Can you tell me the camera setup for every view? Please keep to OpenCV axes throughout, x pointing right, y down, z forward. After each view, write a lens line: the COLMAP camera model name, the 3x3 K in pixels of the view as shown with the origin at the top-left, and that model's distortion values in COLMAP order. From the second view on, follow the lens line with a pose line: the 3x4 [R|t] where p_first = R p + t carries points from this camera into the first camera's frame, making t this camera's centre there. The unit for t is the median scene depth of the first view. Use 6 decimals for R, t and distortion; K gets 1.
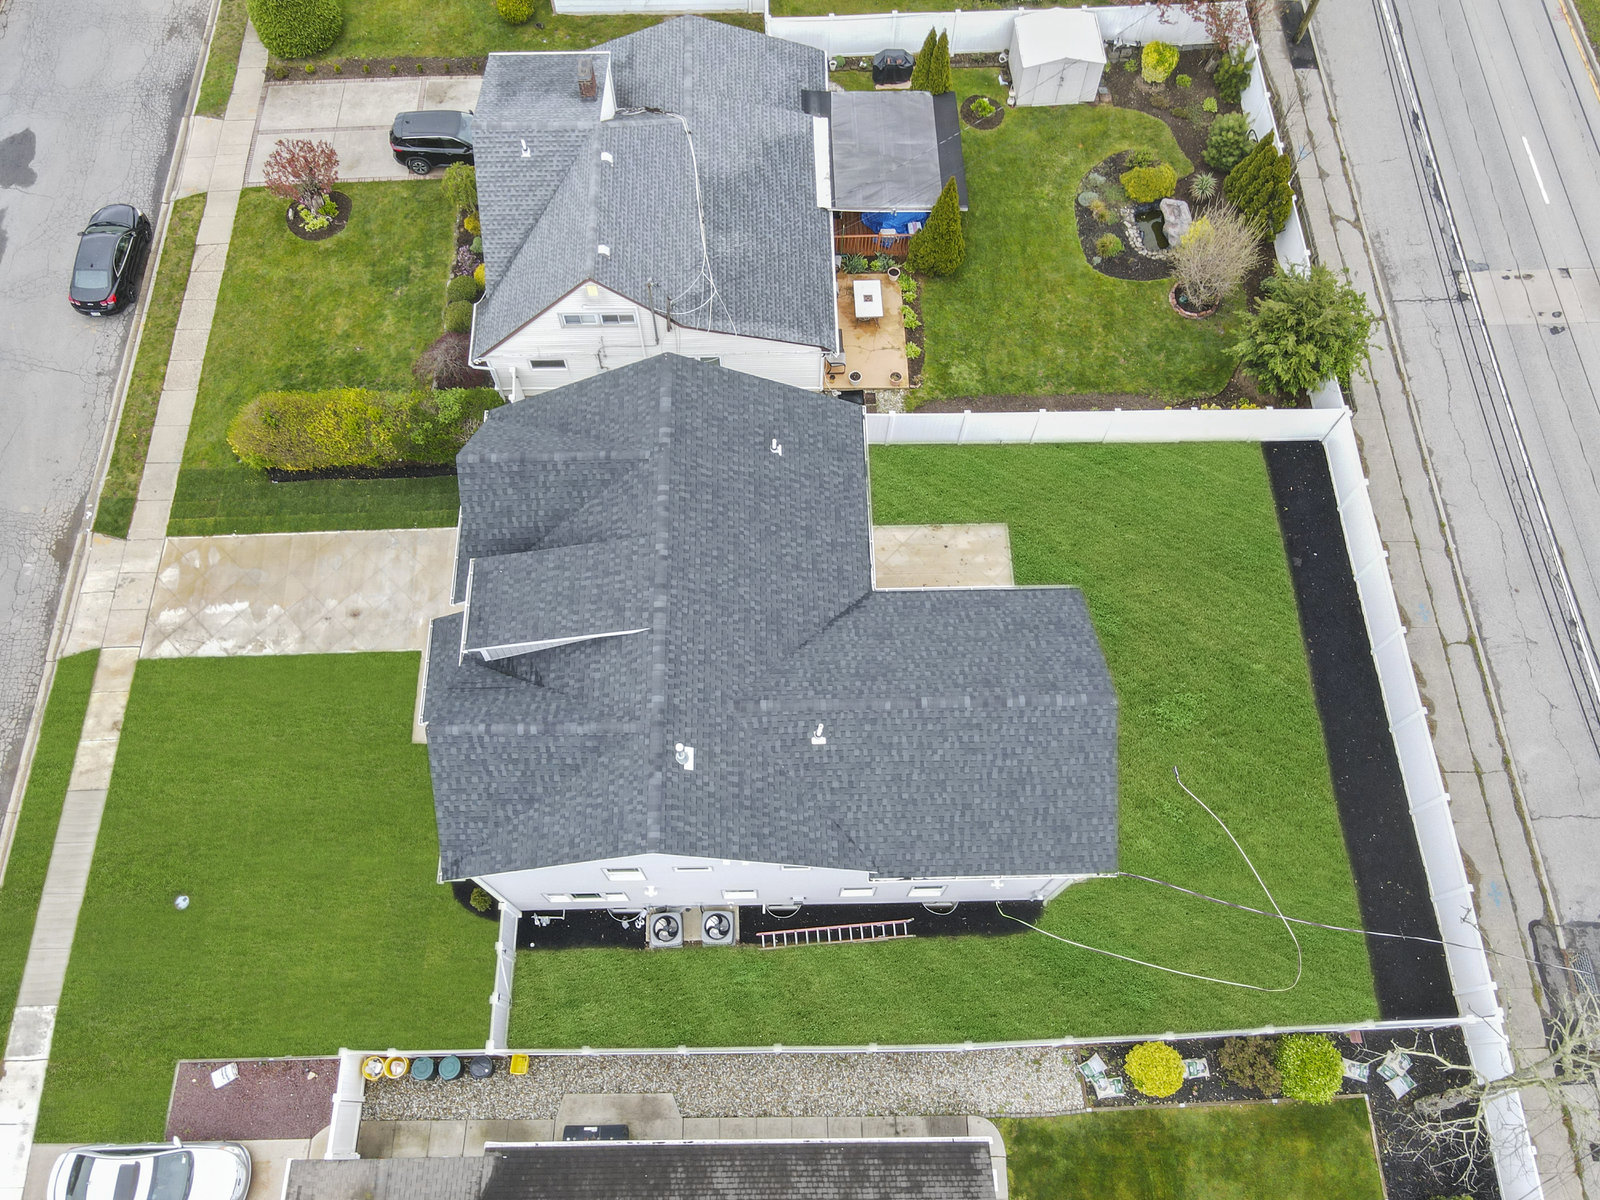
lens RADIAL K [[1171.4, 0, 794.4], [0, 1171.4, 598.6], [0, 0, 1]] dist [0.002562, 0.024504]
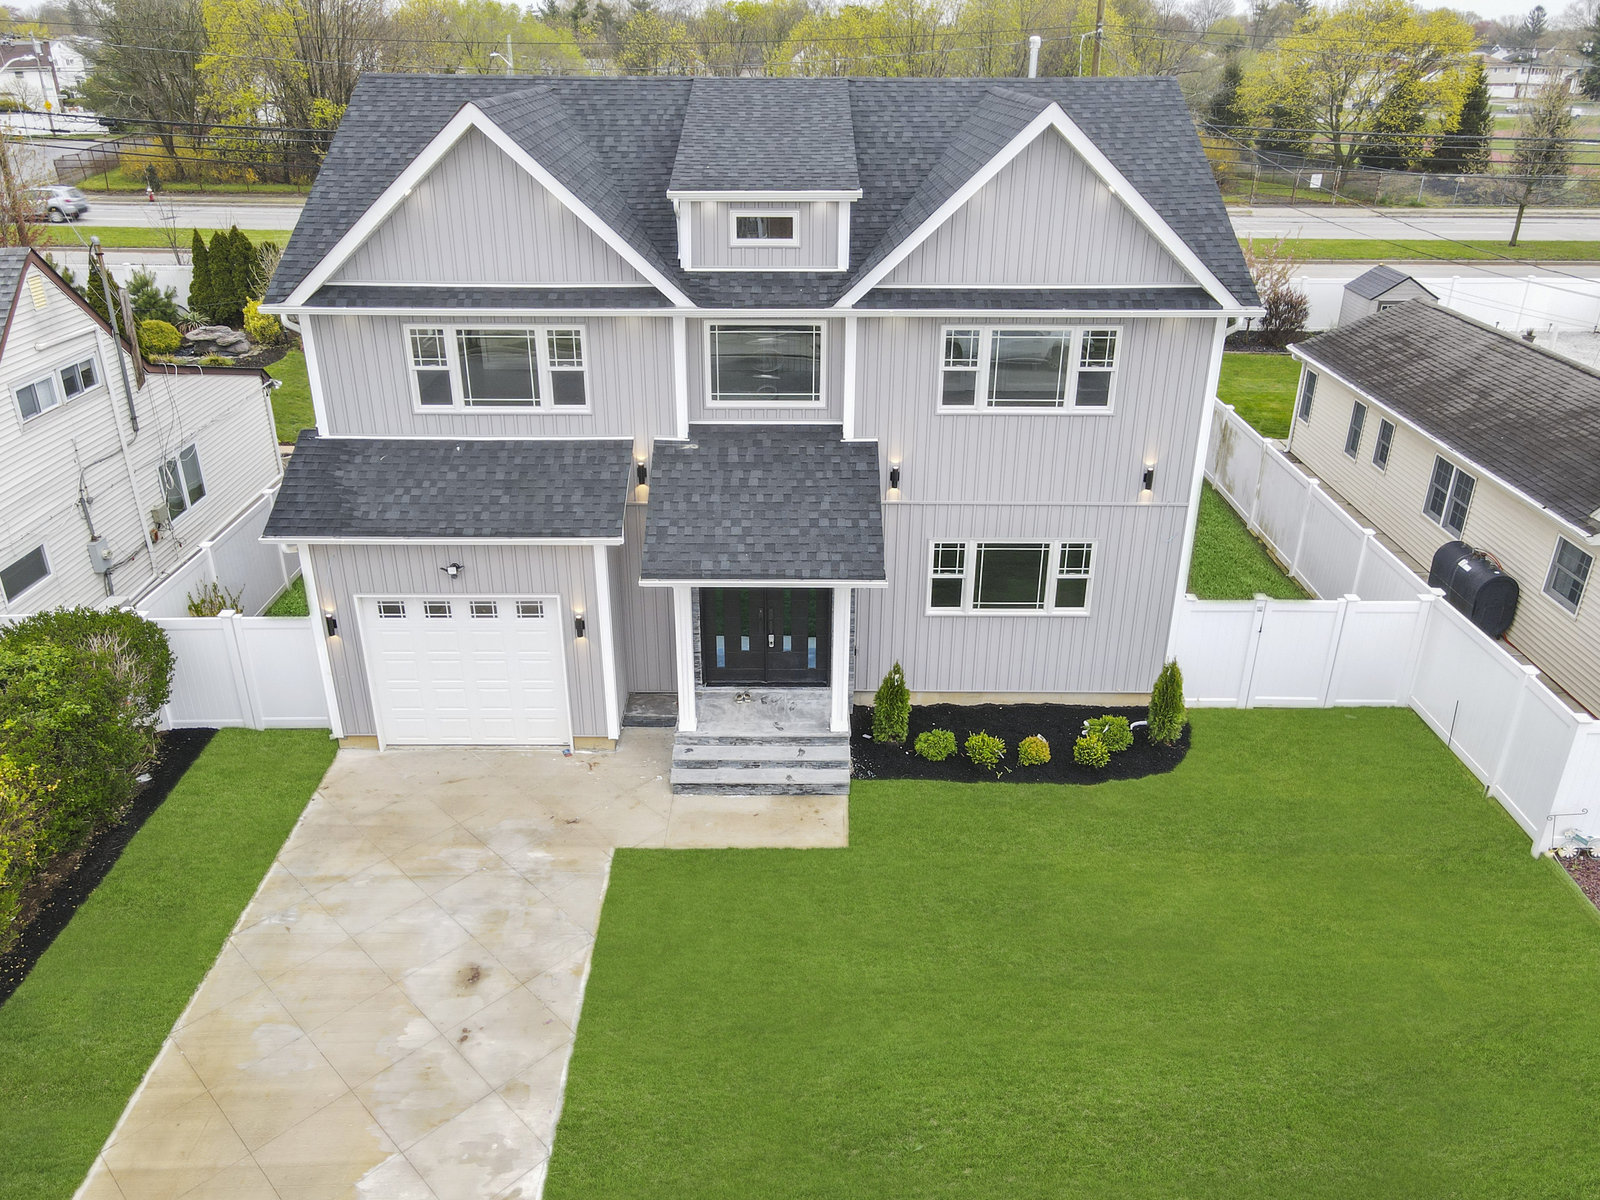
lens RADIAL K [[1197.2, 0, 794.1], [0, 1197.2, 601.2], [0, 0, 1]] dist [-0.007907, 0.058024]
pose [[0.023686, -0.432036, 0.901545, -0.656384], [0.910727, 0.381268, 0.158782, 0.000964], [-0.412330, 0.817301, 0.402497, 0.729134]]
